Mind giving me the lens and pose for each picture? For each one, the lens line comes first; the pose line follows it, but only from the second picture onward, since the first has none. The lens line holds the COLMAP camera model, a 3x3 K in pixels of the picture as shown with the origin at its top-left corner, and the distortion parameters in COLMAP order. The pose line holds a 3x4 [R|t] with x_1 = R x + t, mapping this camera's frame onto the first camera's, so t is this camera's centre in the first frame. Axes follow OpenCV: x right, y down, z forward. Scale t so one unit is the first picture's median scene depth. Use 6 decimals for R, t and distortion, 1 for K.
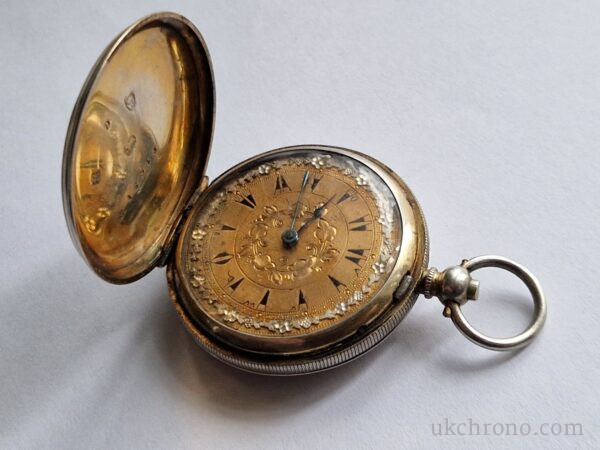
lens RADIAL K [[1247.6, 0, 301.5], [0, 1247.6, 225.1], [0, 0, 1]] dist [0.081312, 0.000000]
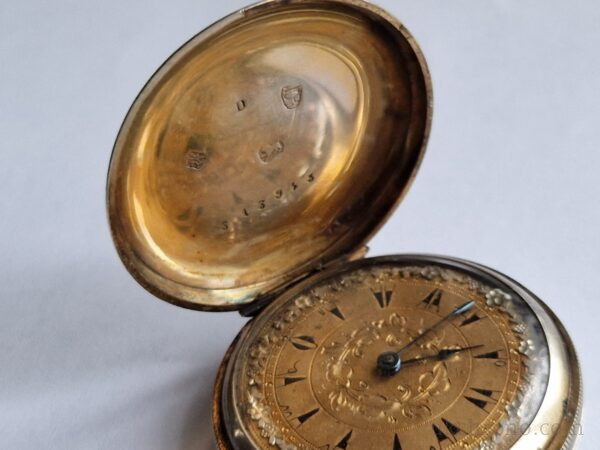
lens RADIAL K [[1247.6, 0, 298.8], [0, 1247.6, 223.9], [0, 0, 1]] dist [0.081312, 0.000000]
pose [[0.791969, 0.457821, -0.403962, 0.197953], [-0.498614, 0.866811, 0.004846, -0.035909], [0.352377, 0.197583, 0.914763, 0.309524]]
